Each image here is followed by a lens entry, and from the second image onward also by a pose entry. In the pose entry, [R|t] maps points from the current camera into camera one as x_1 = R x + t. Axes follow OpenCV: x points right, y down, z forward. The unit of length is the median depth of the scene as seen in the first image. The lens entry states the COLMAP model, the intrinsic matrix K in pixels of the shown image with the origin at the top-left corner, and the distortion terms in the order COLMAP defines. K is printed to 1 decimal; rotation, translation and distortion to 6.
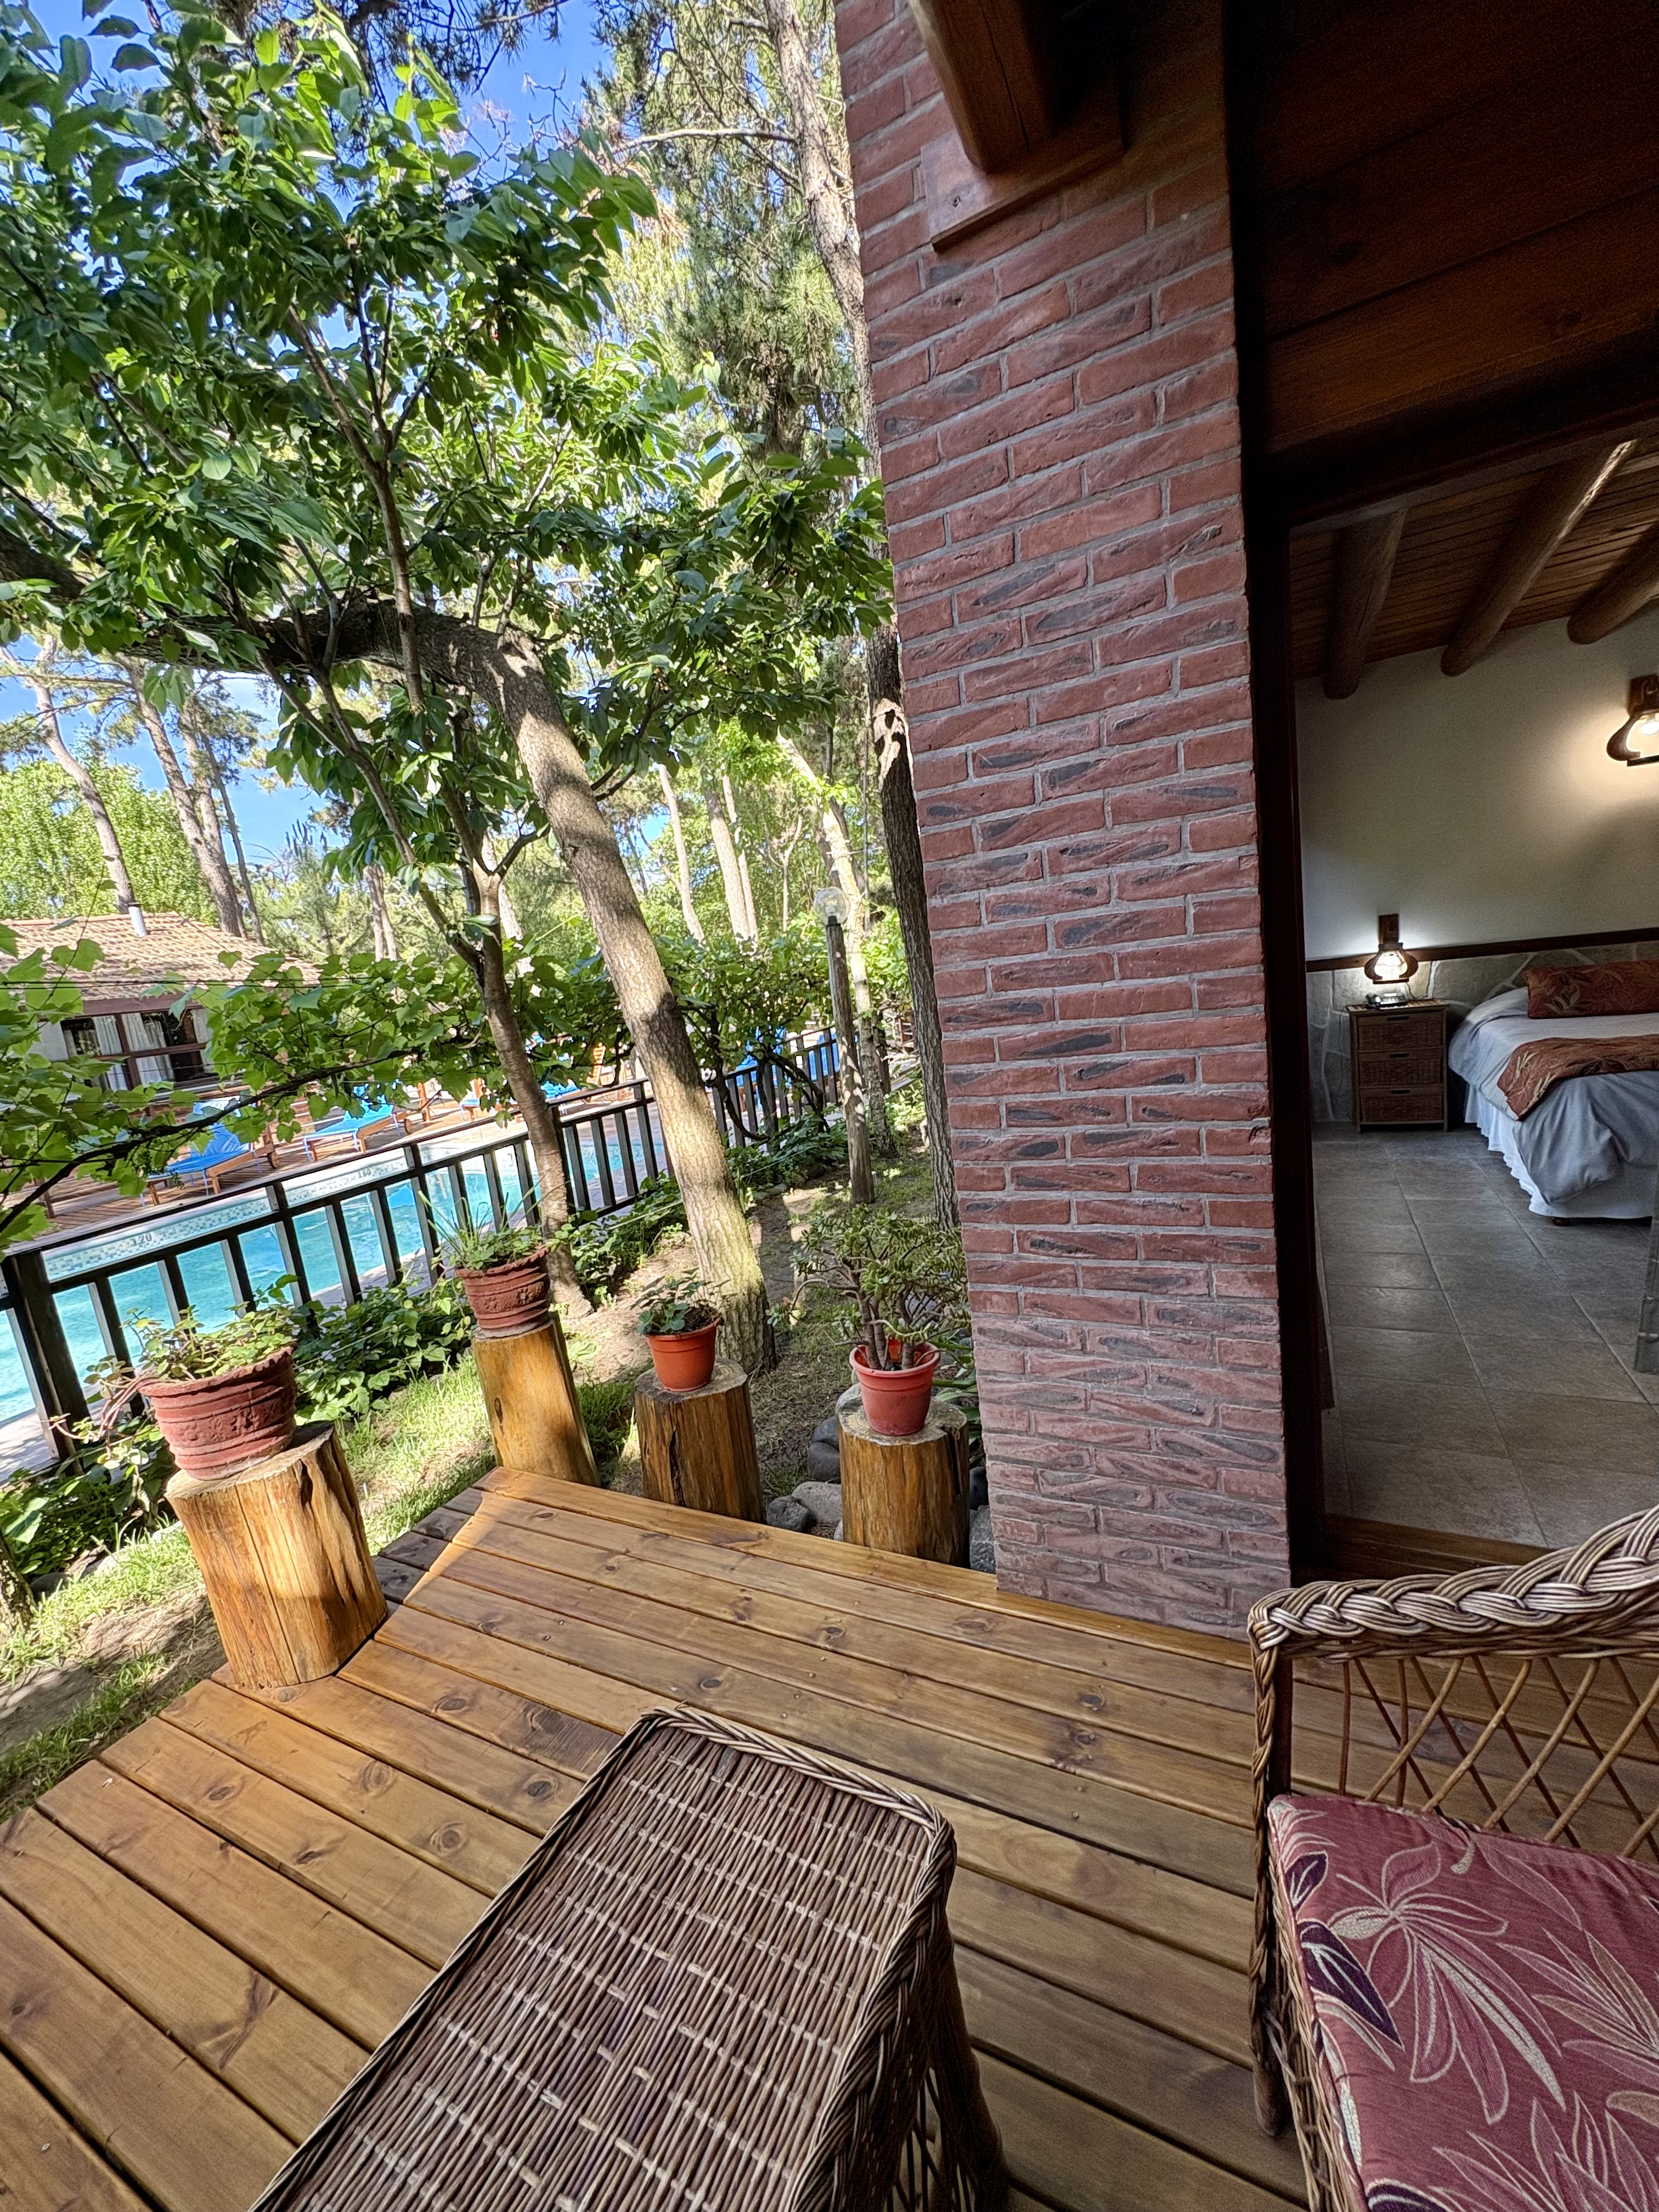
lens RADIAL K [[877.1, 0, 829.6], [0, 877.1, 1111.4], [0, 0, 1]] dist [-0.001270, 0.000326]
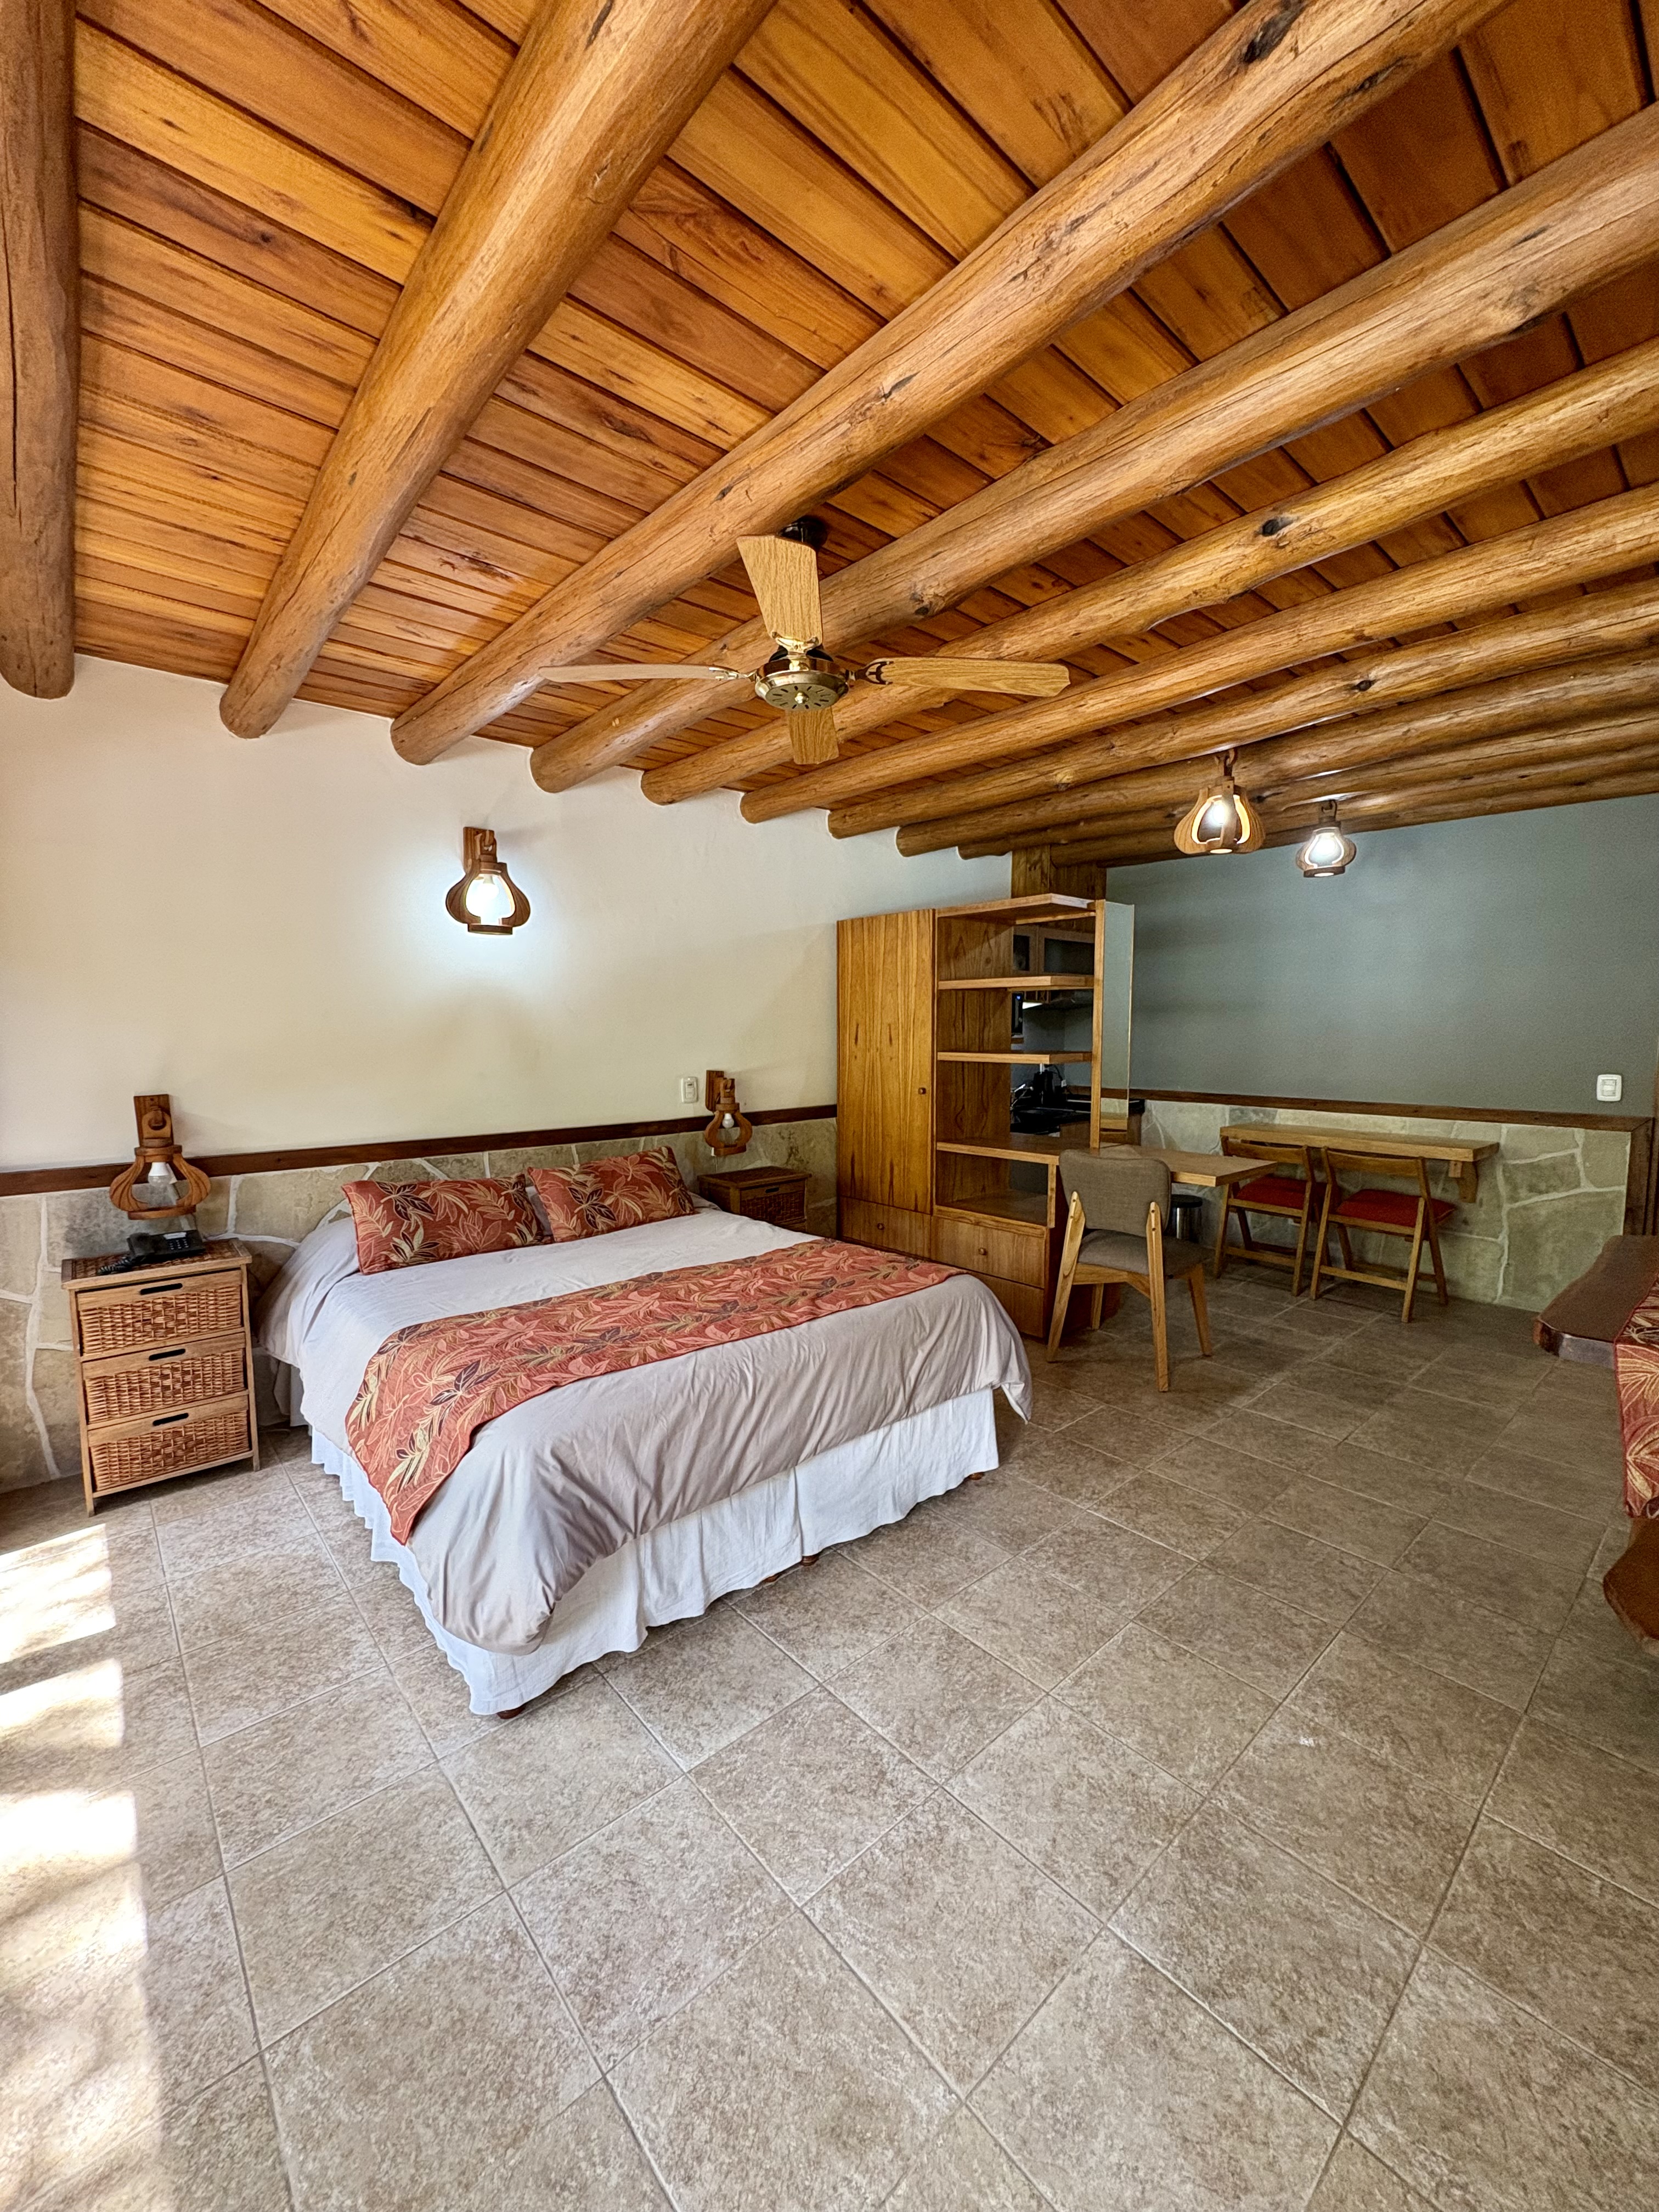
lens RADIAL K [[877.1, 0, 831.4], [0, 877.1, 1106.9], [0, 0, 1]] dist [-0.001270, 0.000326]
pose [[0.366989, 0.041026, 0.929320, 0.277228], [0.117577, 0.988969, -0.090090, -0.116758], [-0.922764, 0.142329, 0.358117, 0.397465]]
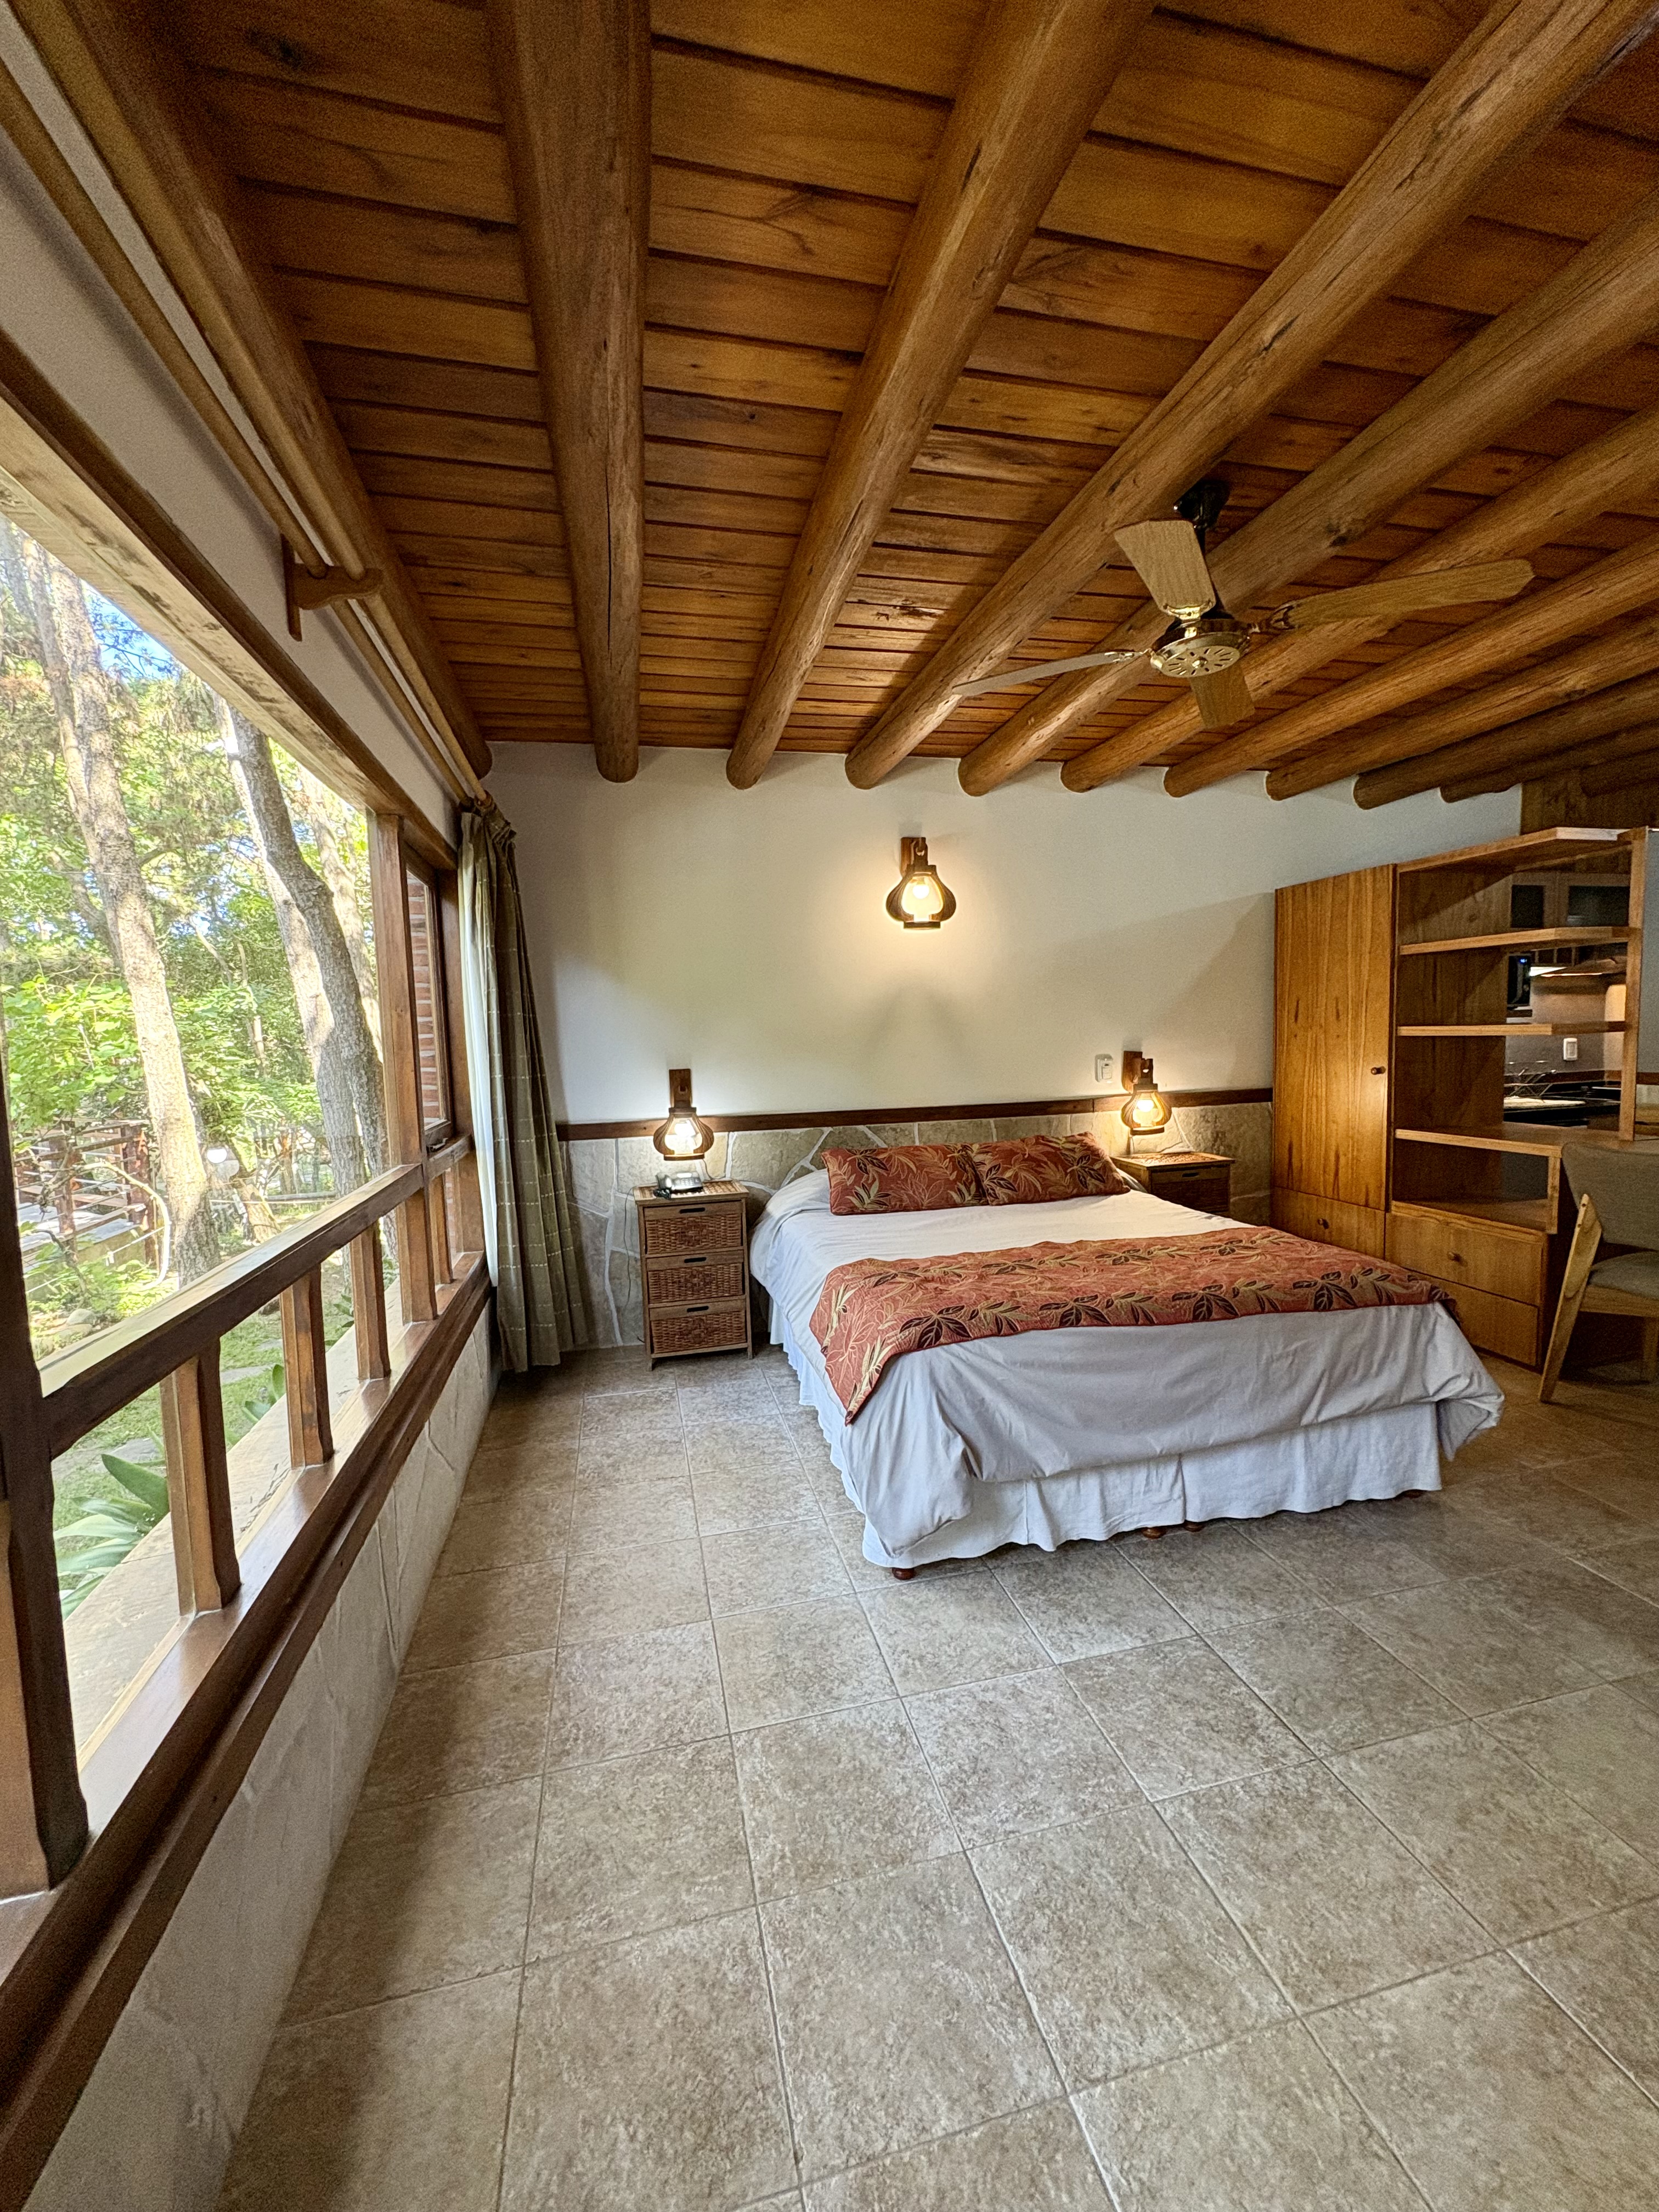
lens RADIAL K [[877.1, 0, 831.9], [0, 877.1, 1108.5], [0, 0, 1]] dist [-0.001270, 0.000326]
pose [[0.761184, 0.047880, 0.646766, 0.255116], [0.046460, 0.990683, -0.128020, -0.090231], [-0.646869, 0.127496, 0.751868, 0.356644]]
